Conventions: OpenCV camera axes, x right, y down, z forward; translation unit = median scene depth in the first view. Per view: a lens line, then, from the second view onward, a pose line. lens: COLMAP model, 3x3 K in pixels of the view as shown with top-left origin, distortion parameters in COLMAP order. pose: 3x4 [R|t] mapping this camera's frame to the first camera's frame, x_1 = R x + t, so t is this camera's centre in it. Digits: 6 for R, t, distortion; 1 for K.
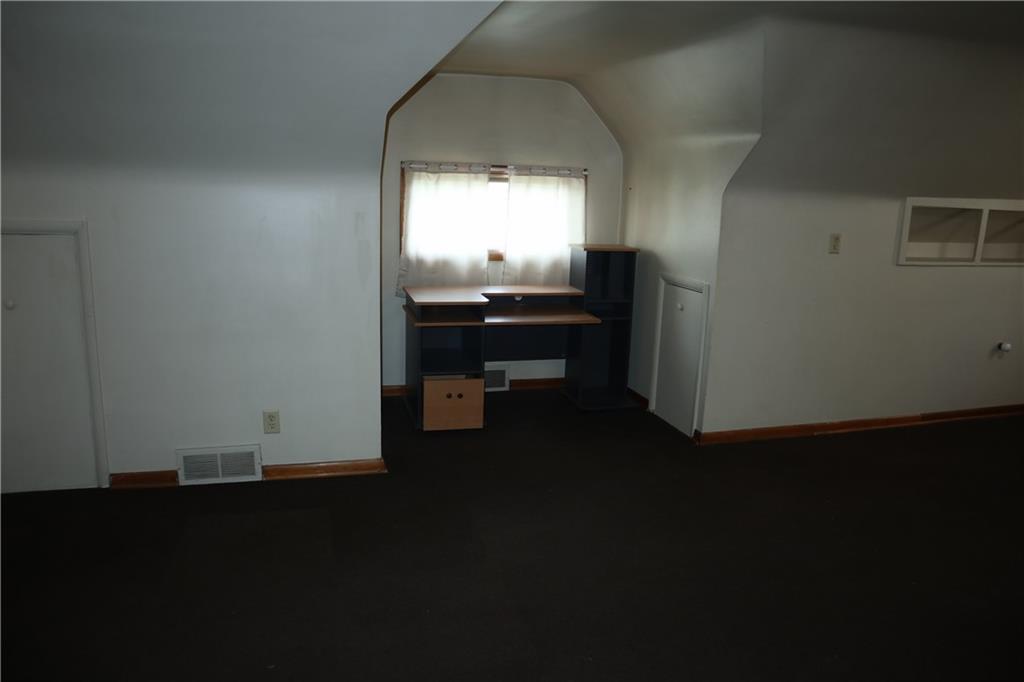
lens RADIAL K [[710.0, 0, 510.2], [0, 710.0, 337.0], [0, 0, 1]] dist [-0.126907, 0.080434]
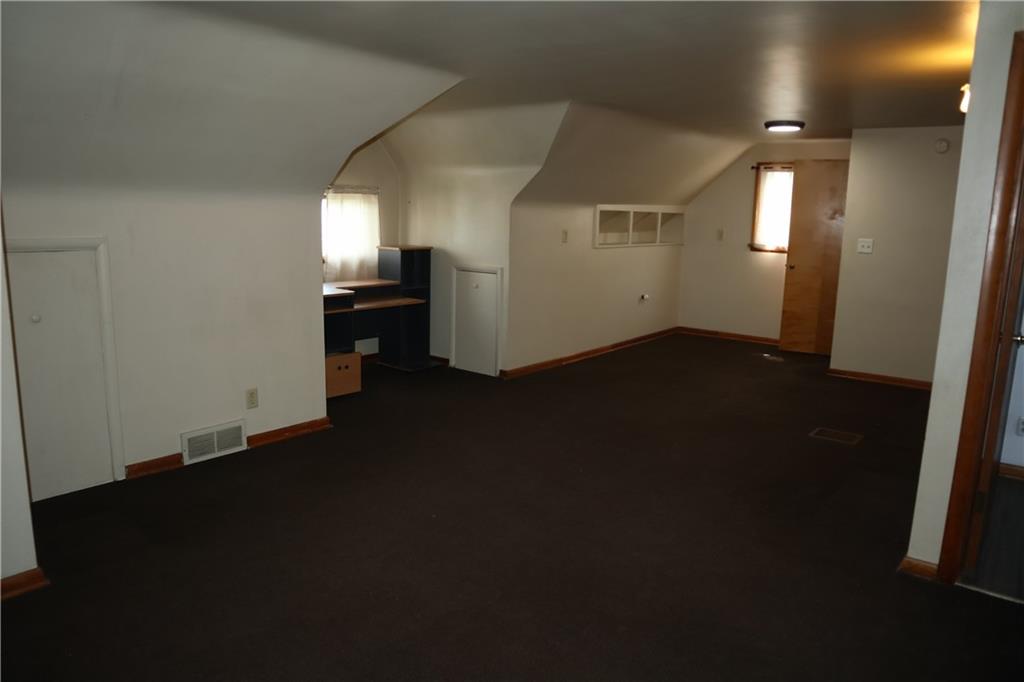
lens RADIAL K [[710.0, 0, 510.2], [0, 710.0, 337.0], [0, 0, 1]] dist [-0.126907, 0.080434]
pose [[0.817276, -0.112254, 0.565206, -0.530377], [0.116864, 0.992748, 0.028184, 0.027485], [-0.564271, 0.043018, 0.824468, -0.208552]]
